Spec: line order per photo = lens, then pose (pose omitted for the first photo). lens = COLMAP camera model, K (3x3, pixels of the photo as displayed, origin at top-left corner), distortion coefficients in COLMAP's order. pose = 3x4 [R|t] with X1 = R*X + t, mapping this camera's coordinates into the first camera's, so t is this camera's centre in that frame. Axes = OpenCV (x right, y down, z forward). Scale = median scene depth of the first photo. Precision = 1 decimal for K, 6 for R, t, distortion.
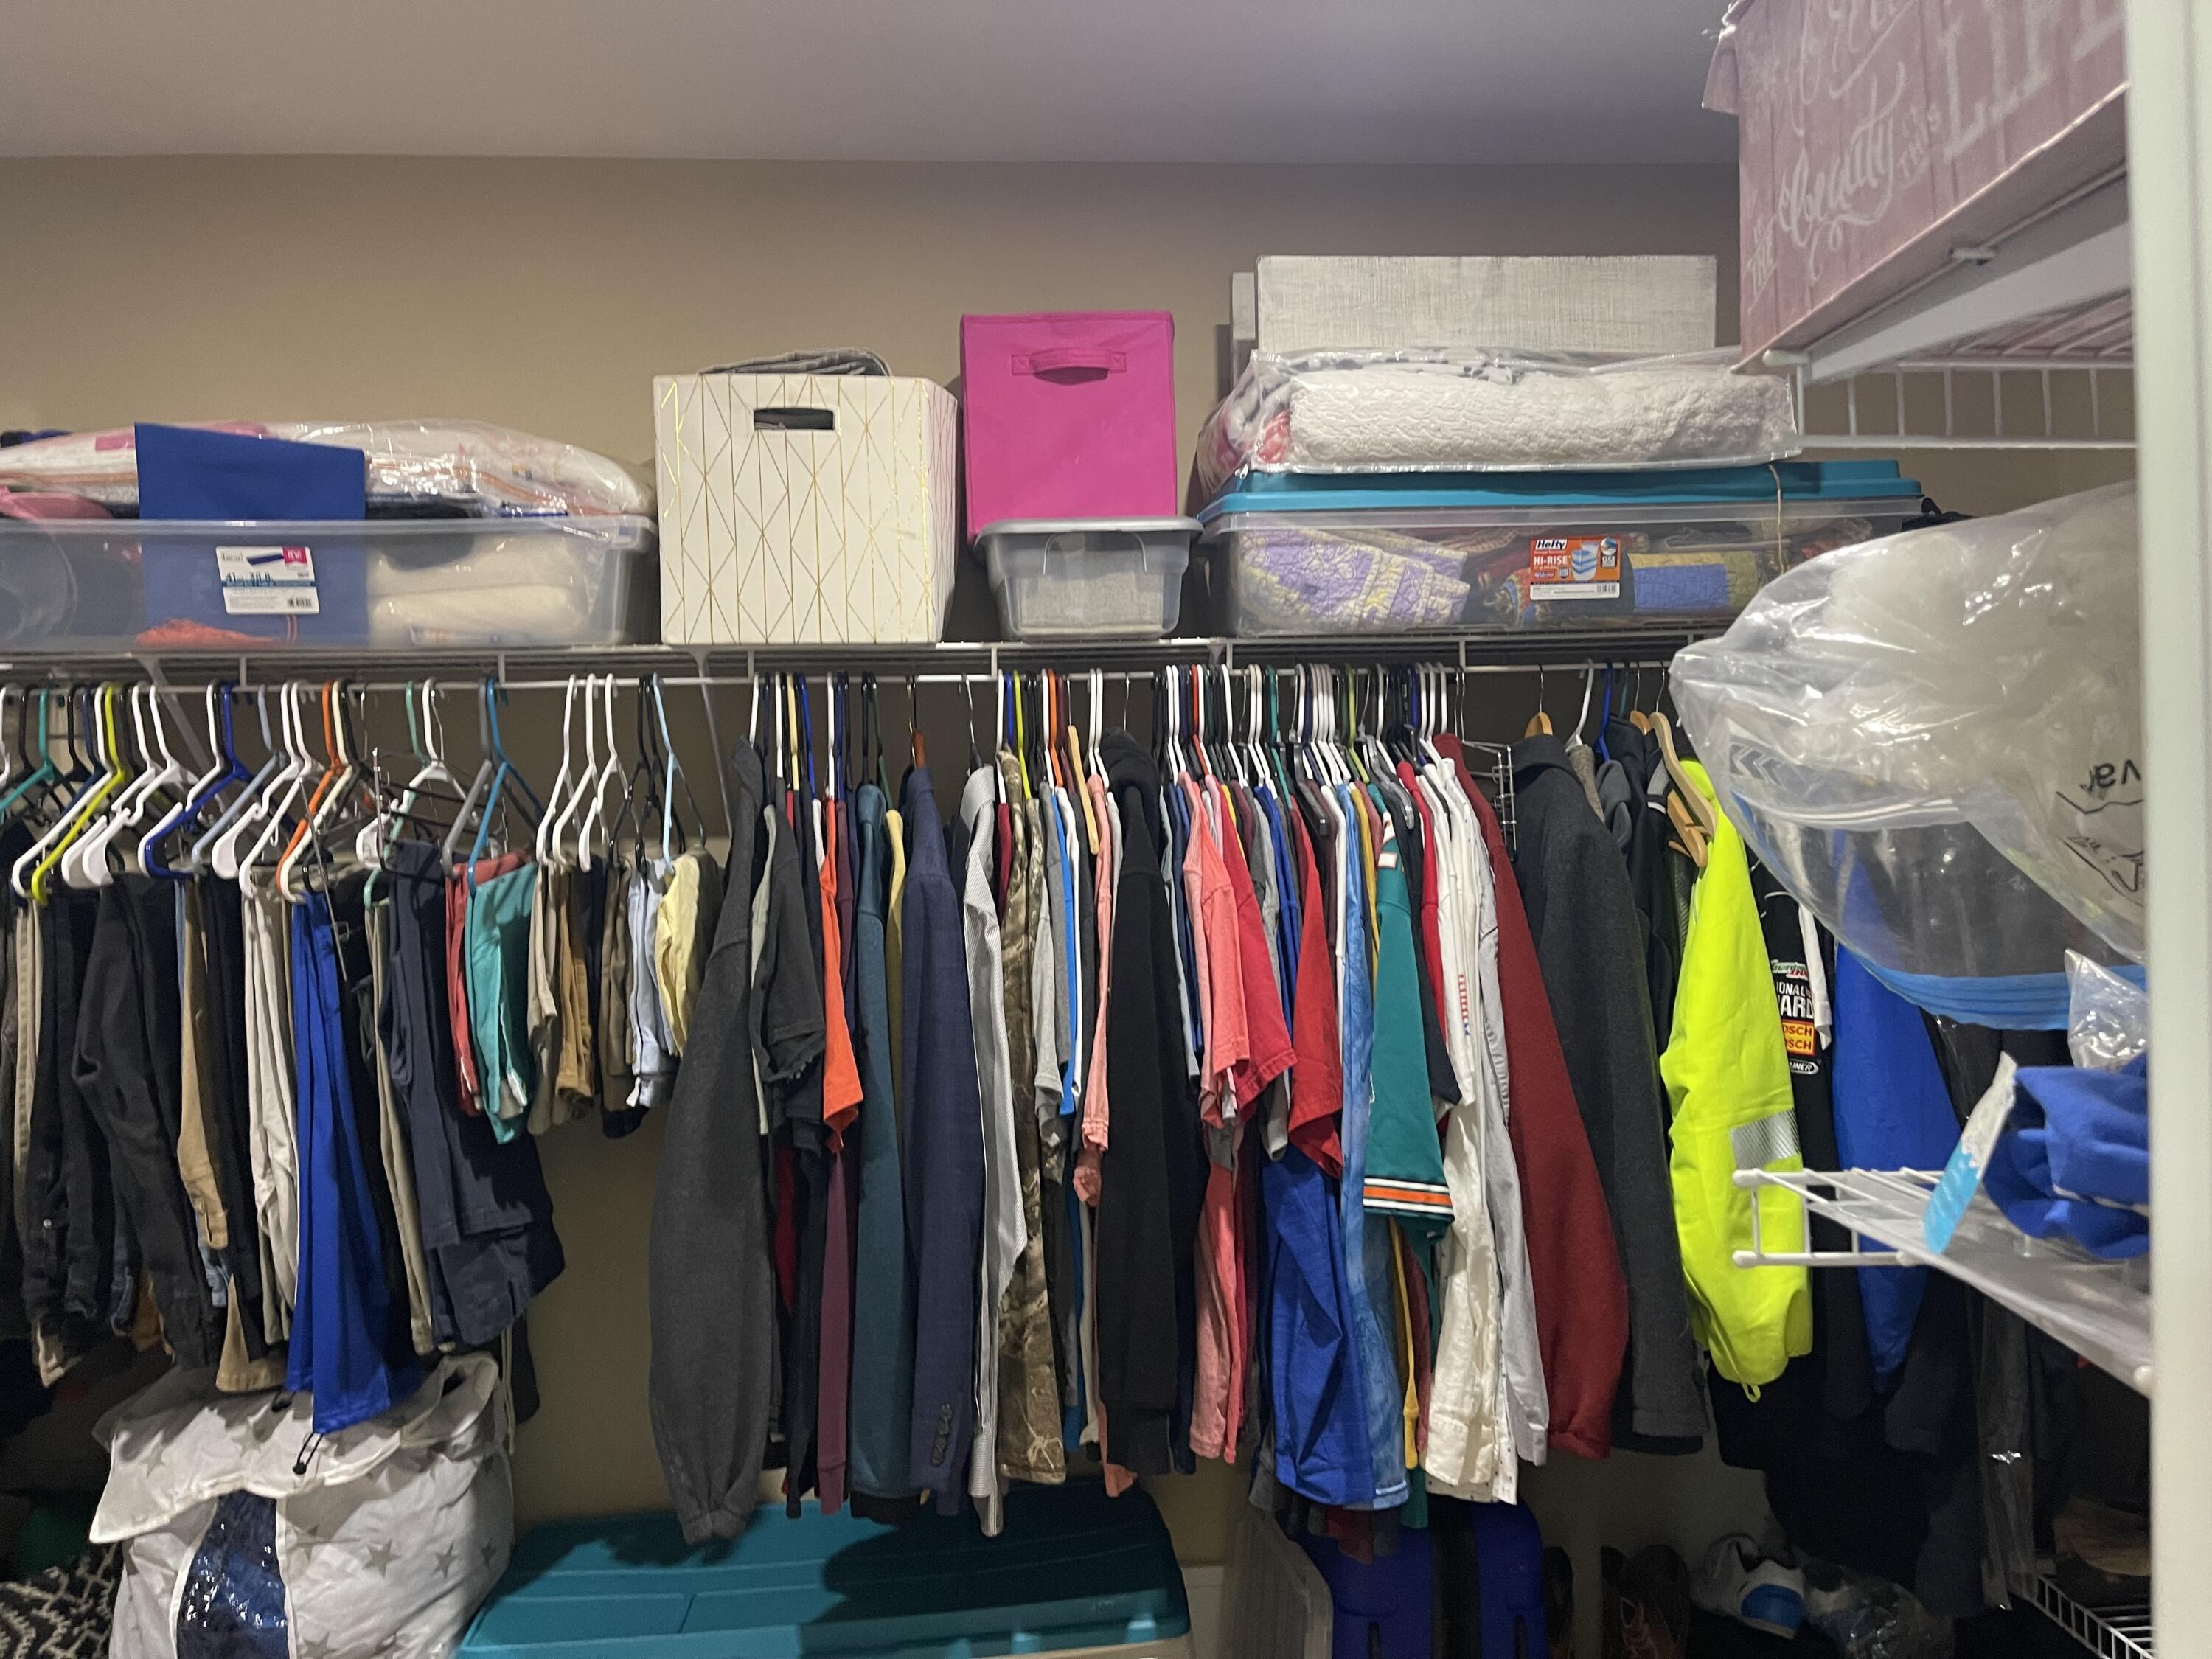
lens RADIAL K [[1701.8, 0, 1117.0], [0, 1701.8, 819.4], [0, 0, 1]] dist [0.089224, -0.133500]
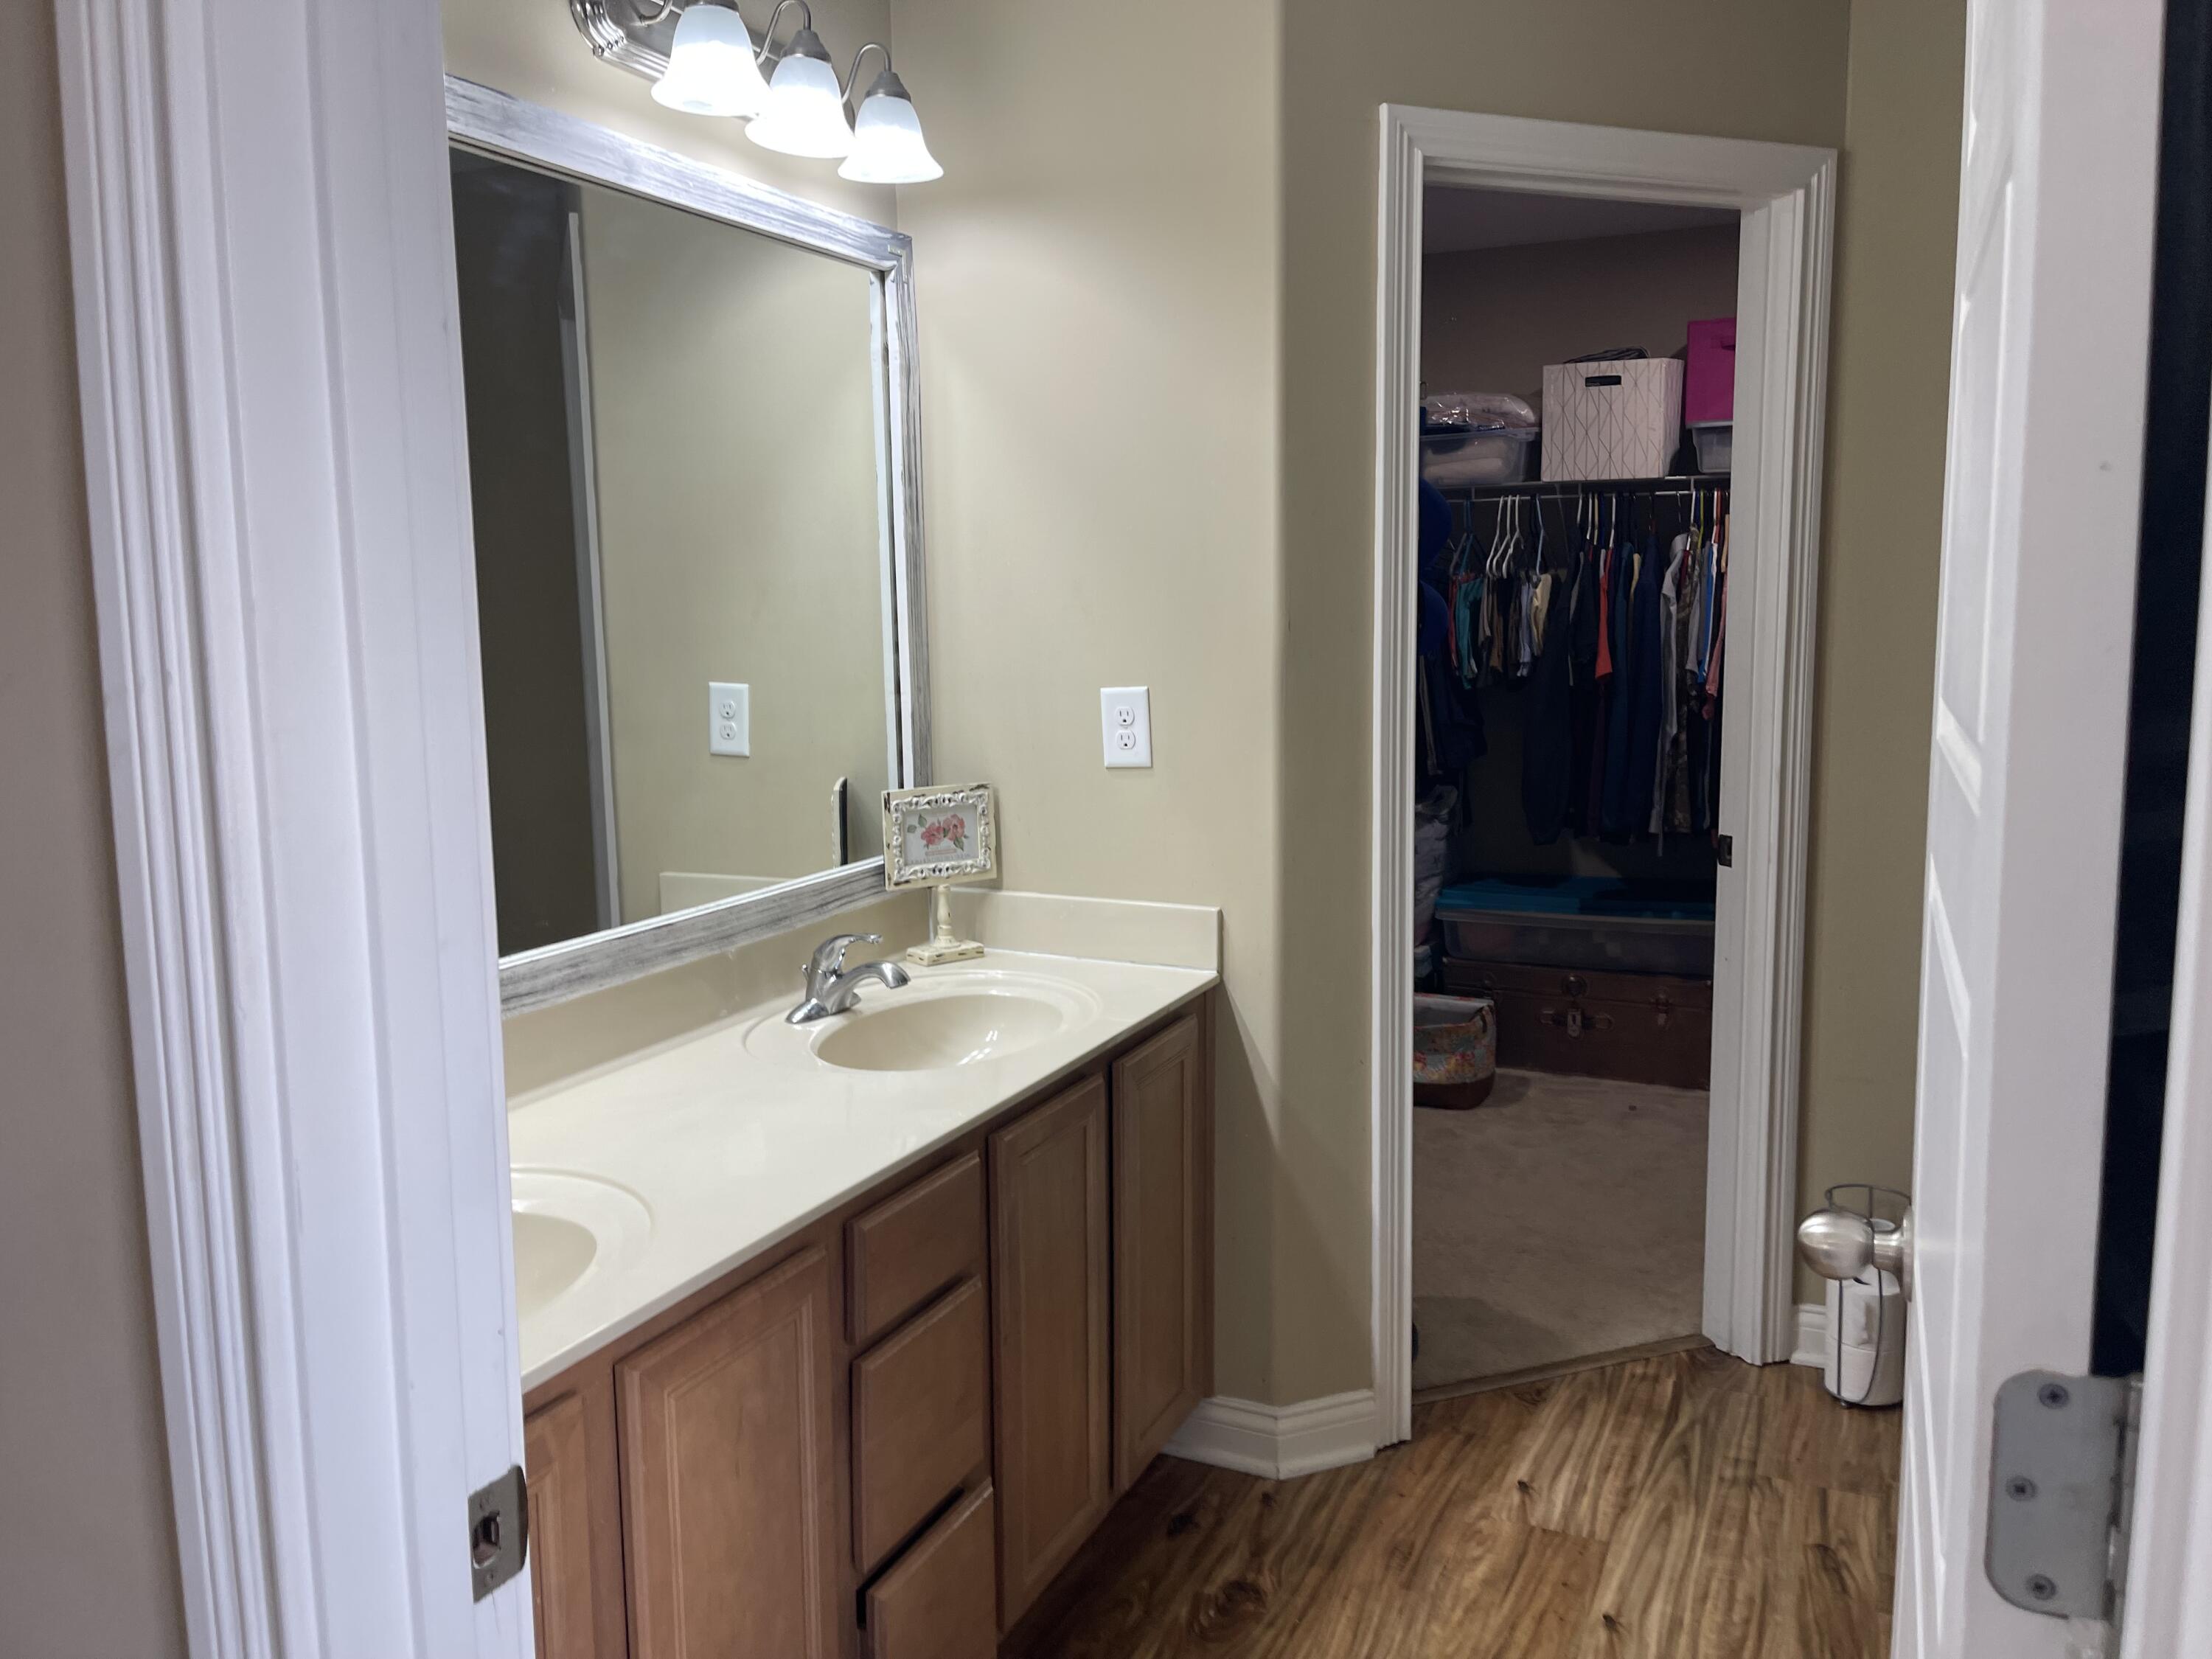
lens RADIAL K [[1701.8, 0, 1117.0], [0, 1701.8, 819.4], [0, 0, 1]] dist [0.089224, -0.133500]
pose [[0.877779, 0.077791, -0.472708, 0.373370], [-0.011651, 0.989903, 0.141268, 0.030559], [0.478925, -0.118495, 0.869822, -1.383688]]
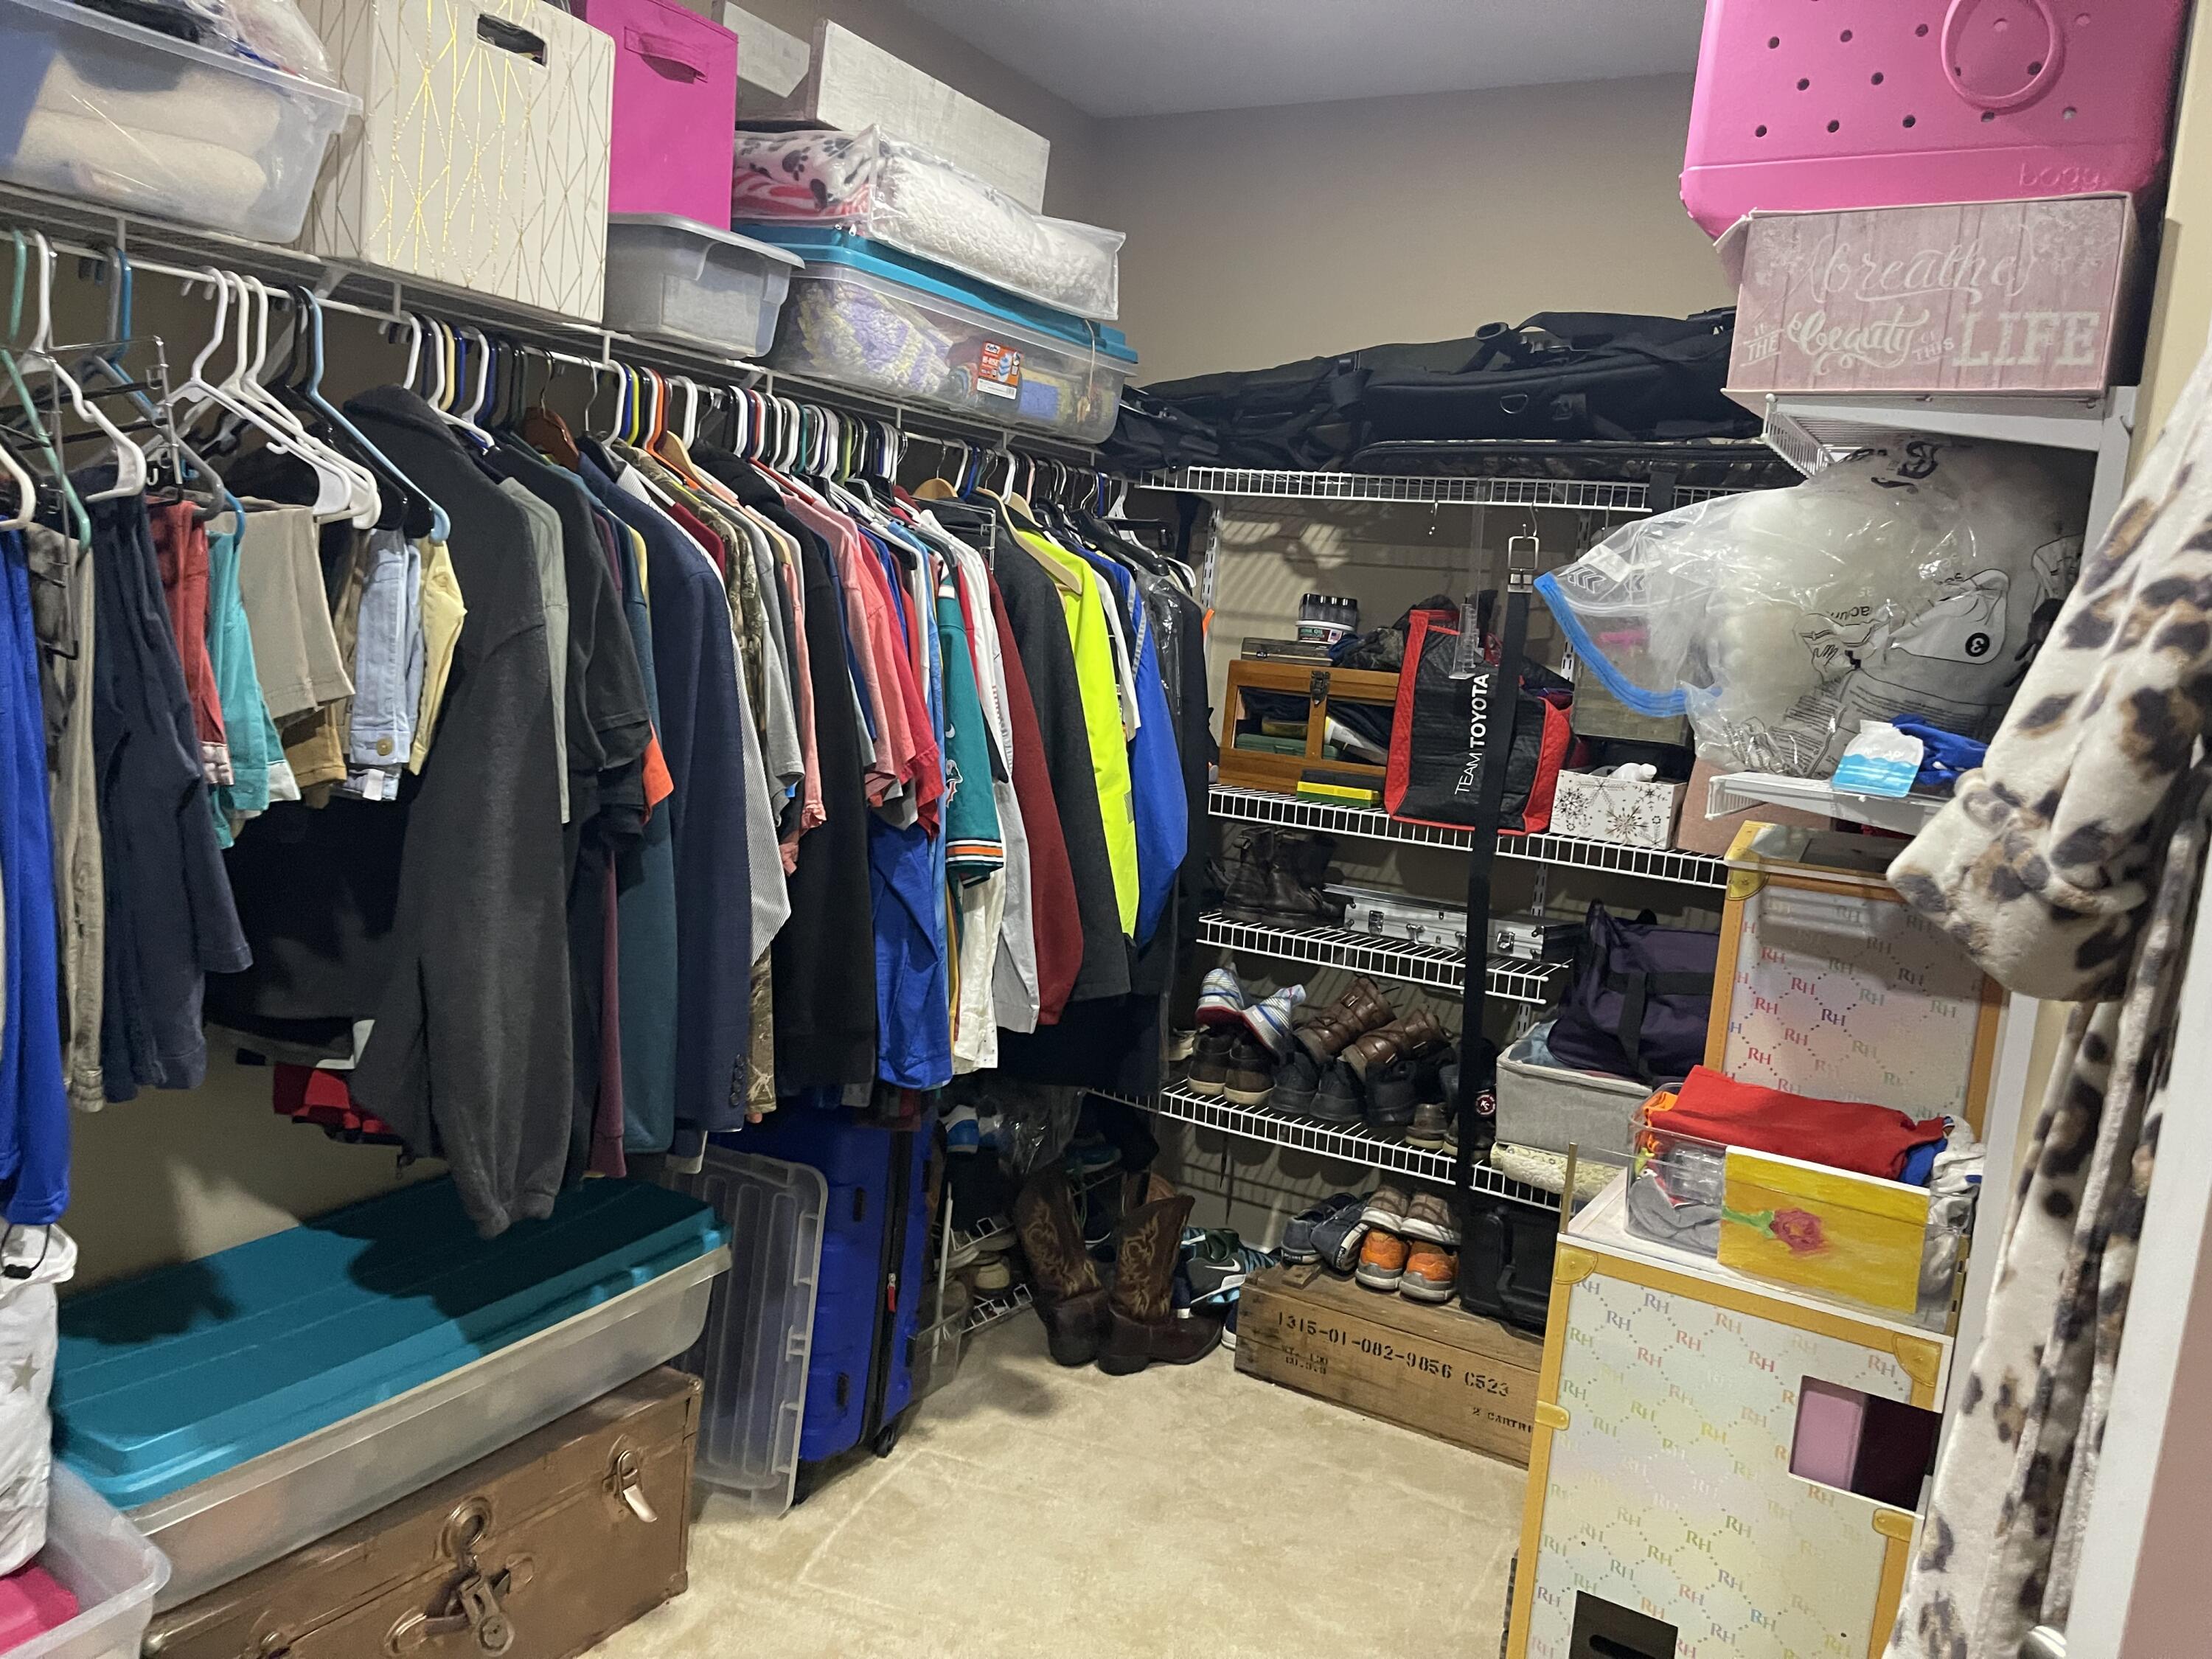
lens RADIAL K [[1701.8, 0, 1117.0], [0, 1701.8, 819.4], [0, 0, 1]] dist [0.089224, -0.133500]
pose [[0.546848, -0.033277, 0.836571, -0.787293], [-0.099651, 0.989520, 0.104500, 0.044286], [-0.831281, -0.140511, 0.537800, 0.195445]]
